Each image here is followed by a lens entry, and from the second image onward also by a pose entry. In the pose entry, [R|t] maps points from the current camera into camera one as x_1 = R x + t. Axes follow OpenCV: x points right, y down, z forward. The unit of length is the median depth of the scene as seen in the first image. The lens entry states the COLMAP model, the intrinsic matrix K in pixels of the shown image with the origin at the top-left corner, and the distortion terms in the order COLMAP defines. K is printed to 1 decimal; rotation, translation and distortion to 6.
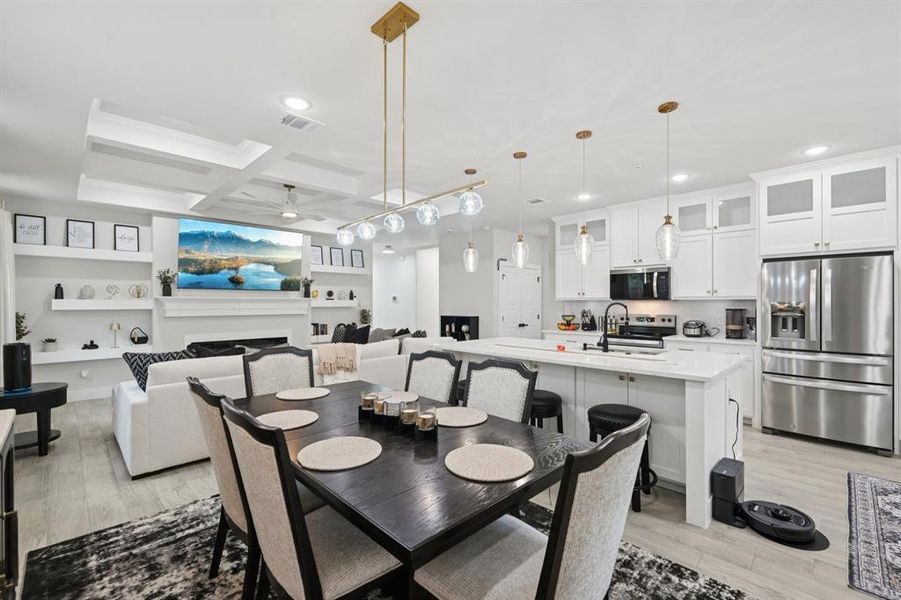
lens RADIAL K [[390.1, 0, 453.6], [0, 390.1, 301.2], [0, 0, 1]] dist [0.001343, 0.000438]
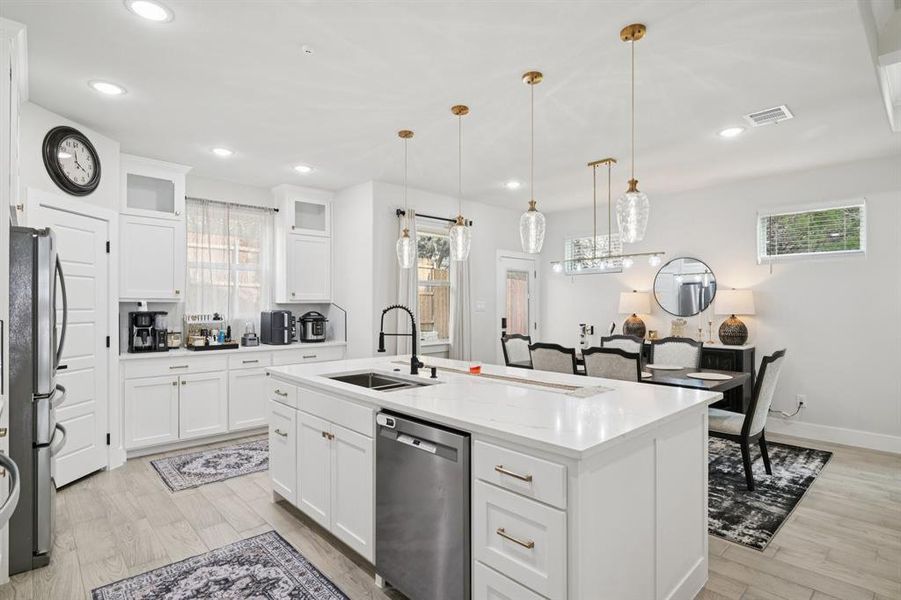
lens RADIAL K [[455.9, 0, 452.7], [0, 455.9, 303.5], [0, 0, 1]] dist [-0.002623, 0.000013]
pose [[-0.999489, 0.003100, 0.031815, 0.196412], [0.002882, 0.999972, -0.006894, 0.004156], [-0.031836, -0.006799, -0.999470, 1.235677]]
